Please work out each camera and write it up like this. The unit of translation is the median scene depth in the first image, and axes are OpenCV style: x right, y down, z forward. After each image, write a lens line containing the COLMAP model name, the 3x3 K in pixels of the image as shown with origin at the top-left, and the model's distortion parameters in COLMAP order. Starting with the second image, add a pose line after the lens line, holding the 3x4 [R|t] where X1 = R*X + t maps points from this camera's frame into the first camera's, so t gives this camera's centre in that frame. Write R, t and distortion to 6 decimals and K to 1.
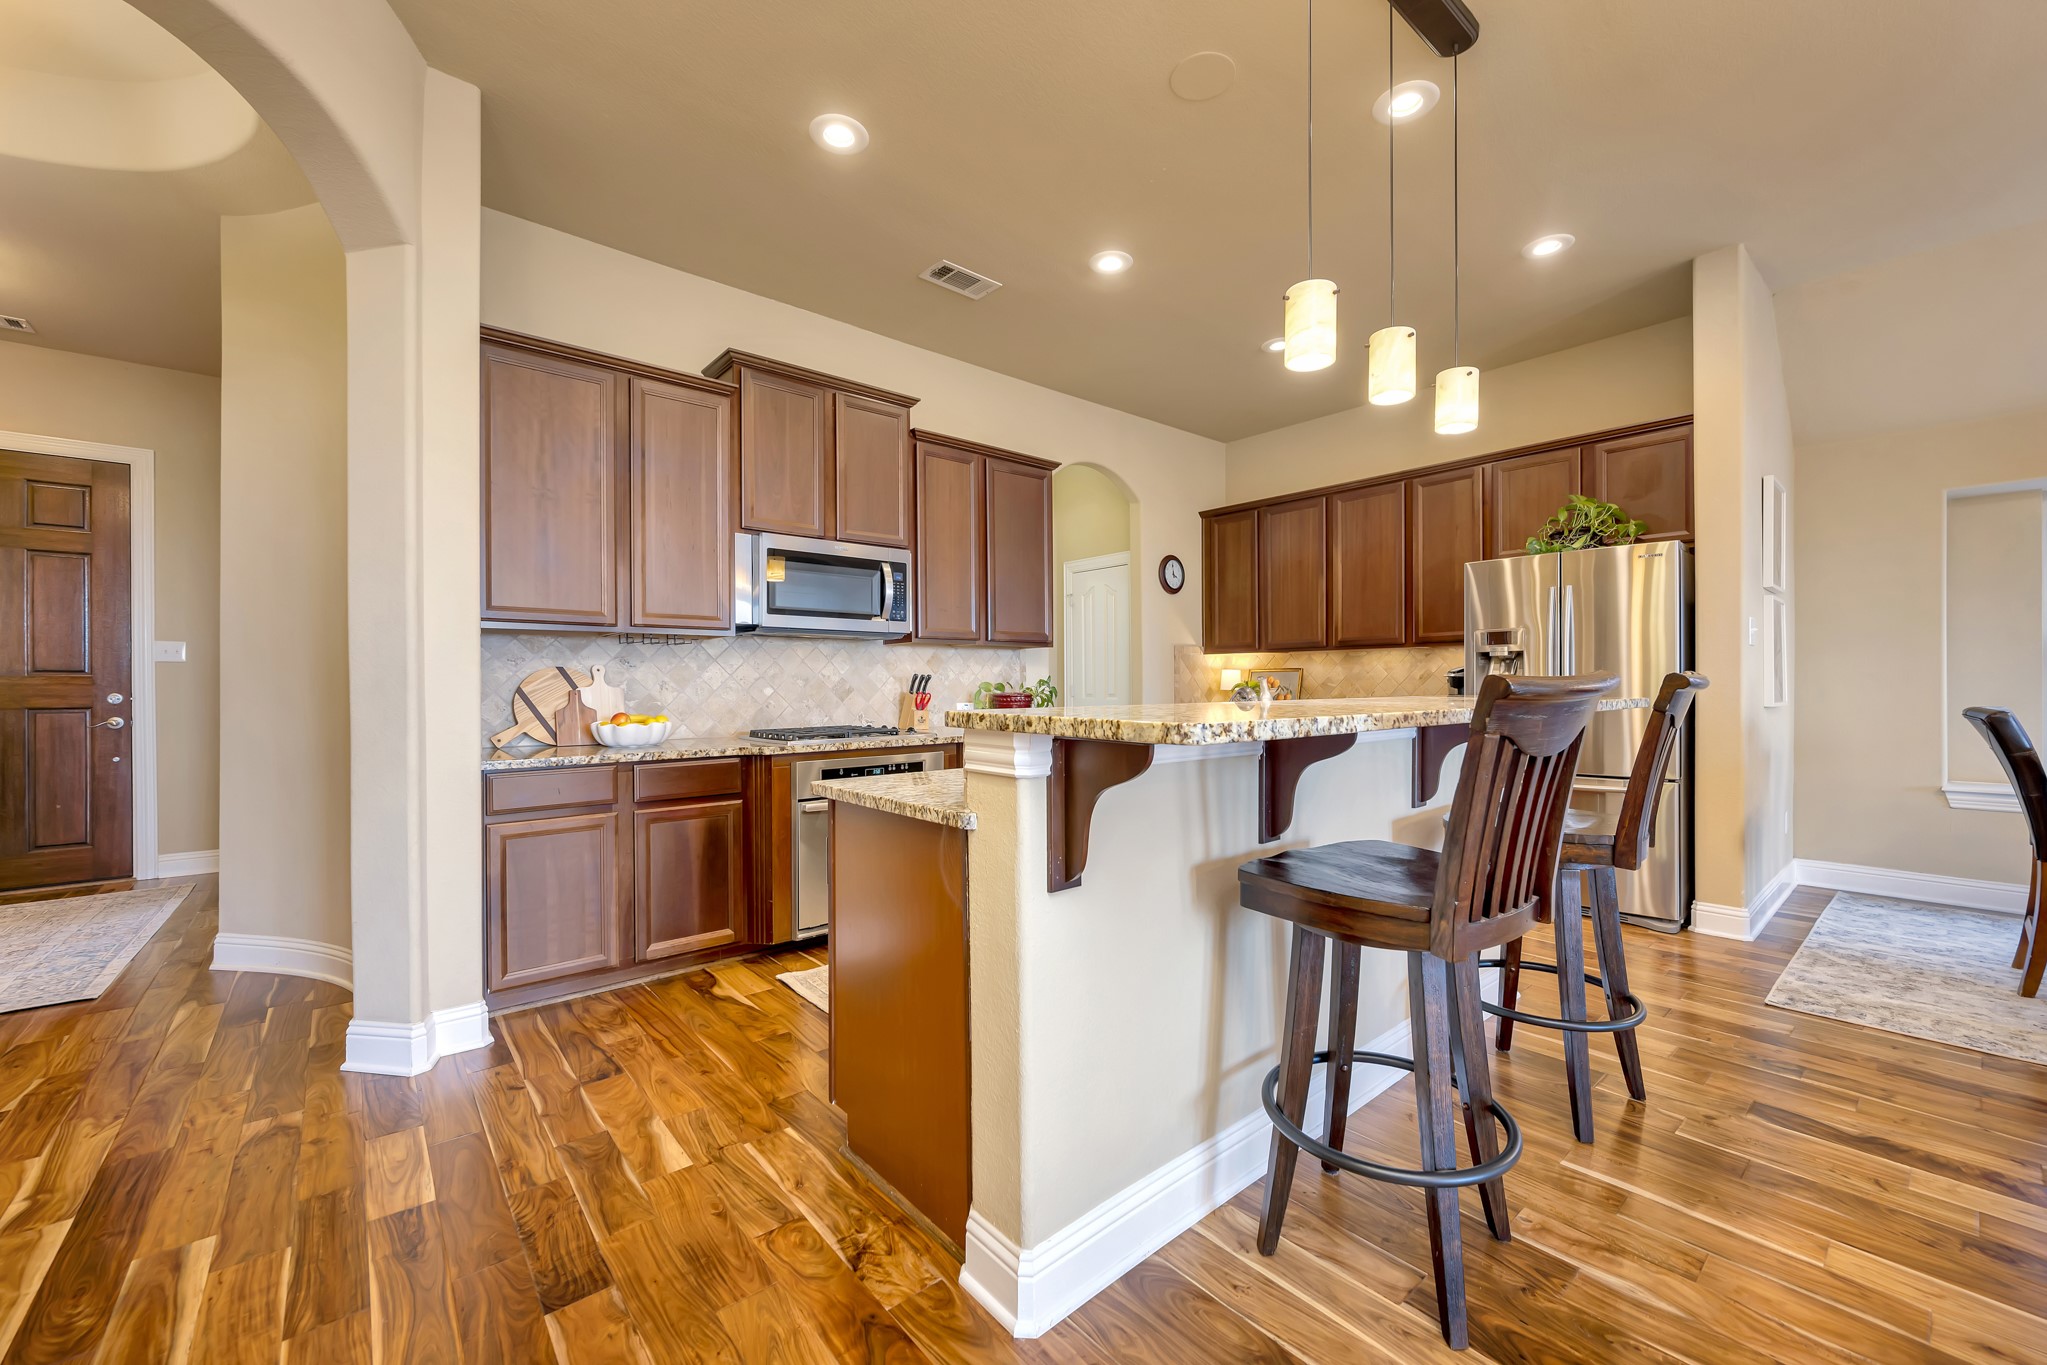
lens RADIAL K [[818.1, 0, 1031.6], [0, 818.1, 682.0], [0, 0, 1]] dist [-0.000656, 0.000047]
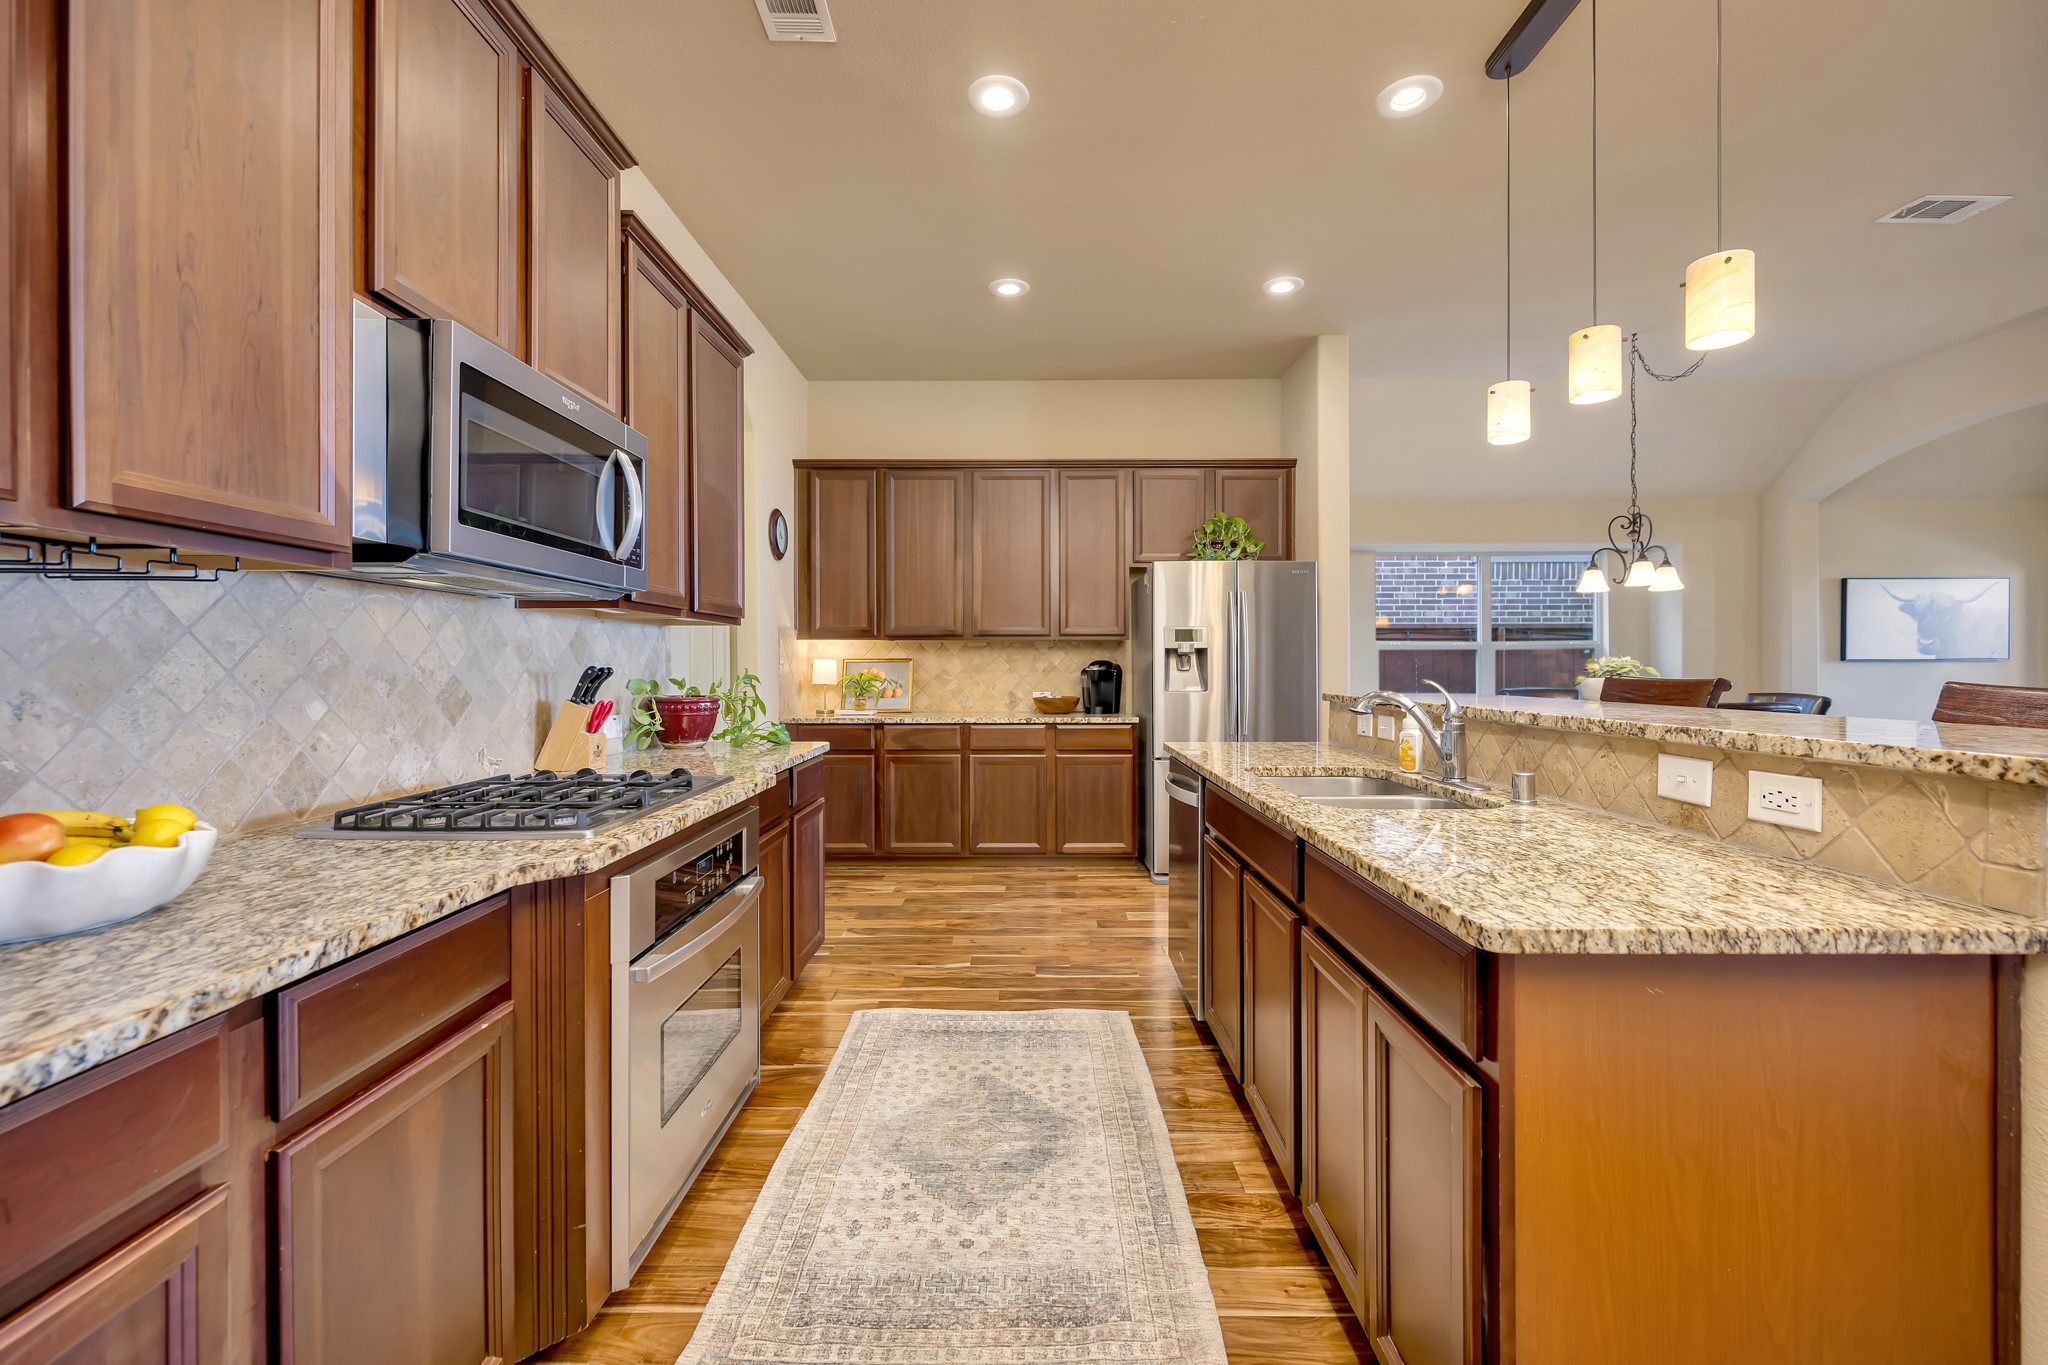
lens RADIAL K [[842.8, 0, 1036.1], [0, 842.8, 661.6], [0, 0, 1]] dist [0.000948, 0.000183]
pose [[0.649474, 0.008295, 0.760338, -0.415937], [-0.003524, 0.999963, -0.007899, -0.010755], [-0.760375, 0.002450, 0.649479, 0.465154]]
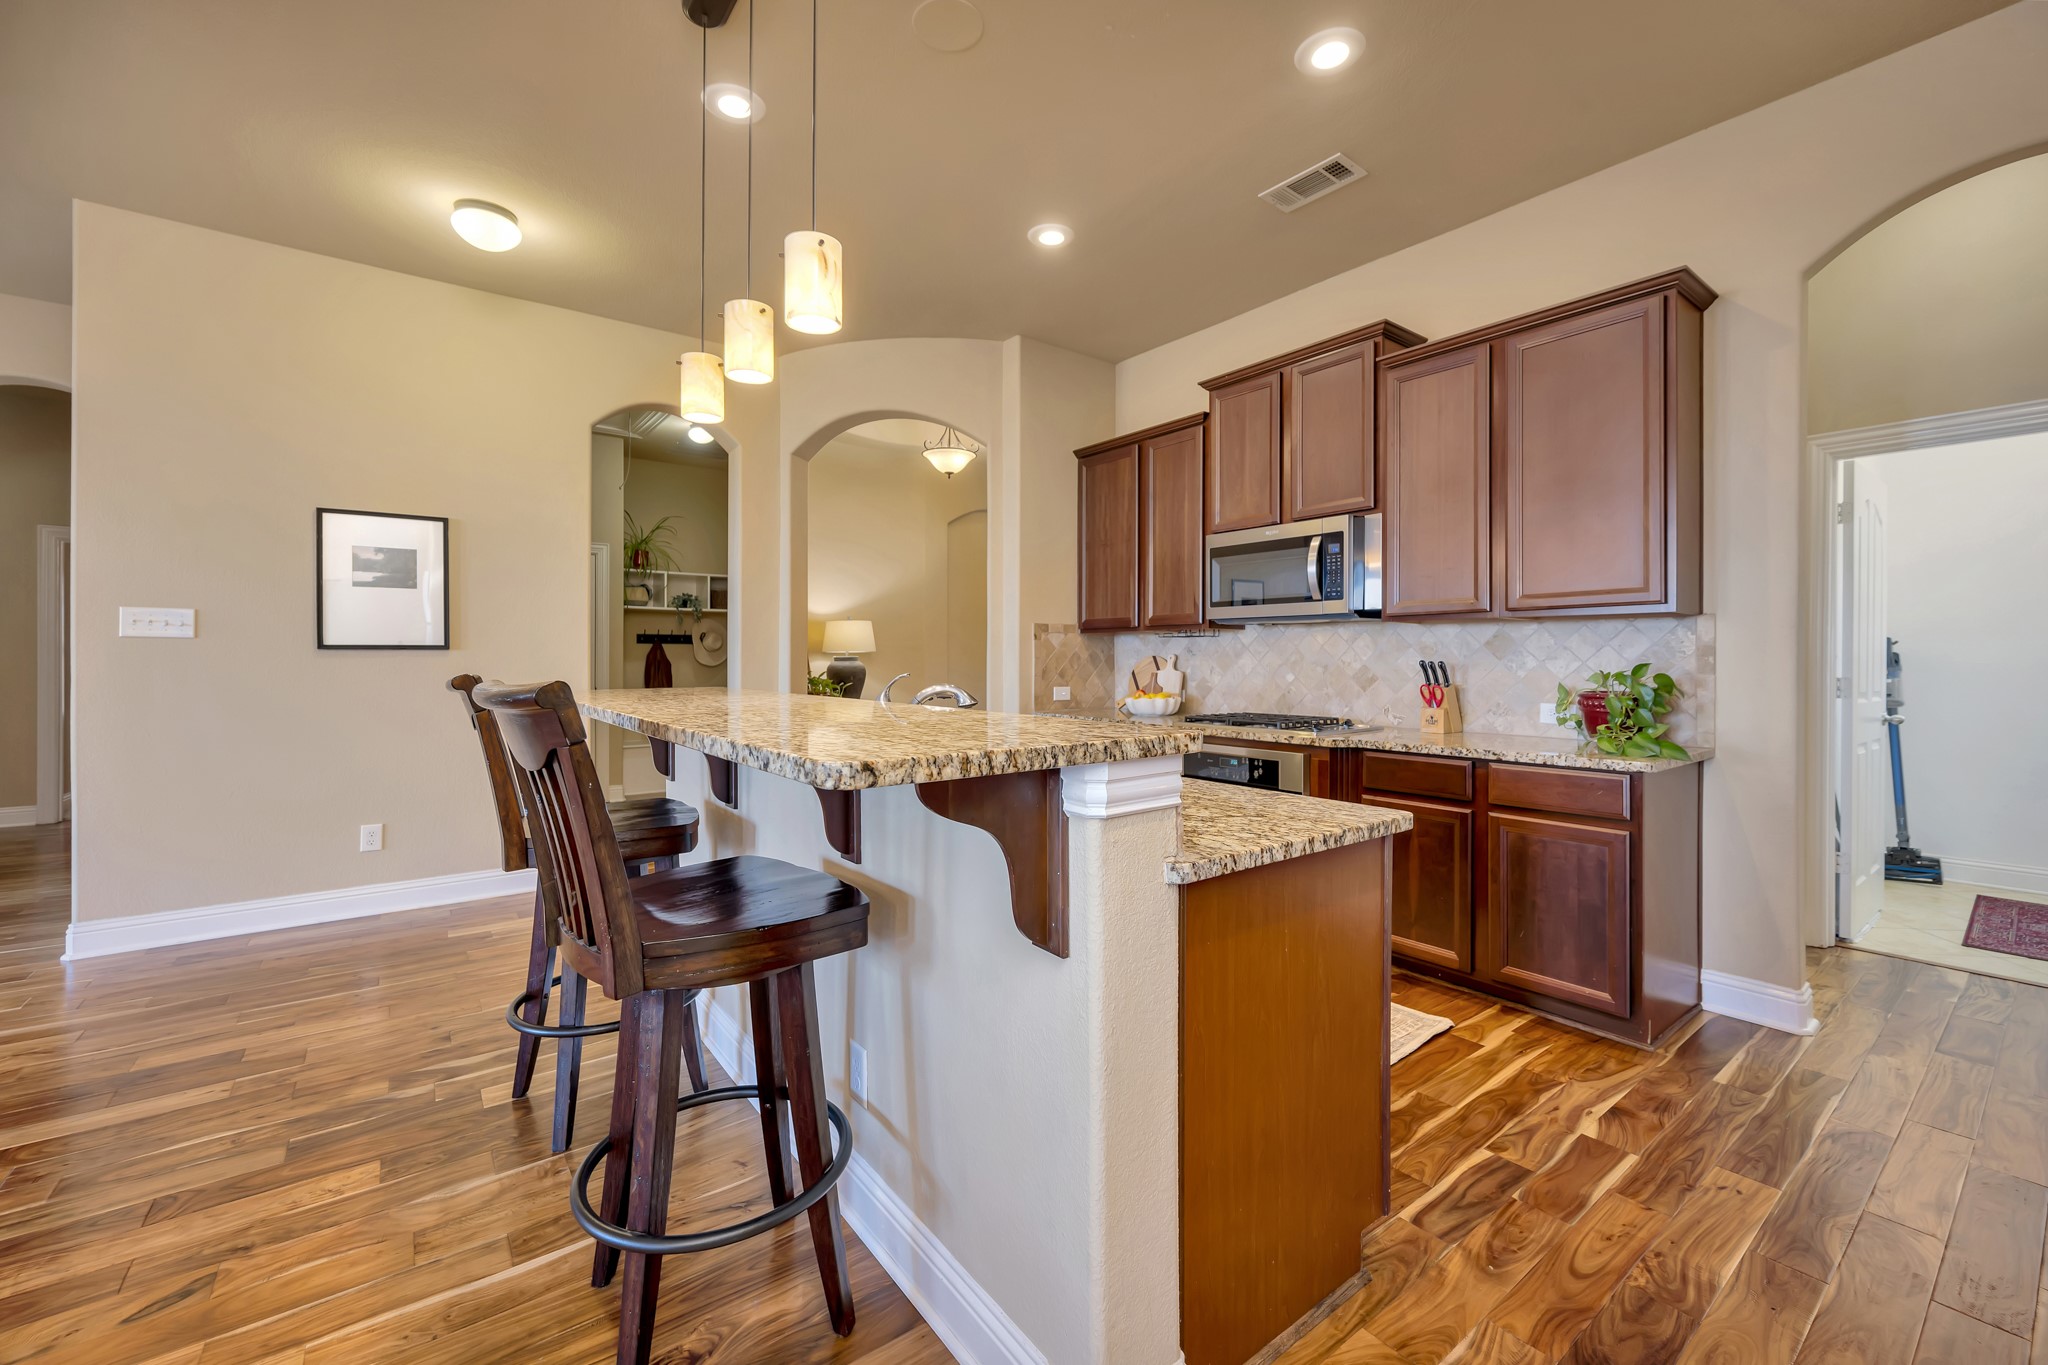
lens RADIAL K [[812.2, 0, 1026.3], [0, 812.2, 661.2], [0, 0, 1]] dist [-0.001921, -0.000031]
pose [[-0.064343, 0.005673, -0.997912, 0.730035], [-0.001243, 0.999983, 0.005765, -0.014613], [0.997927, 0.001611, -0.064335, 0.749191]]
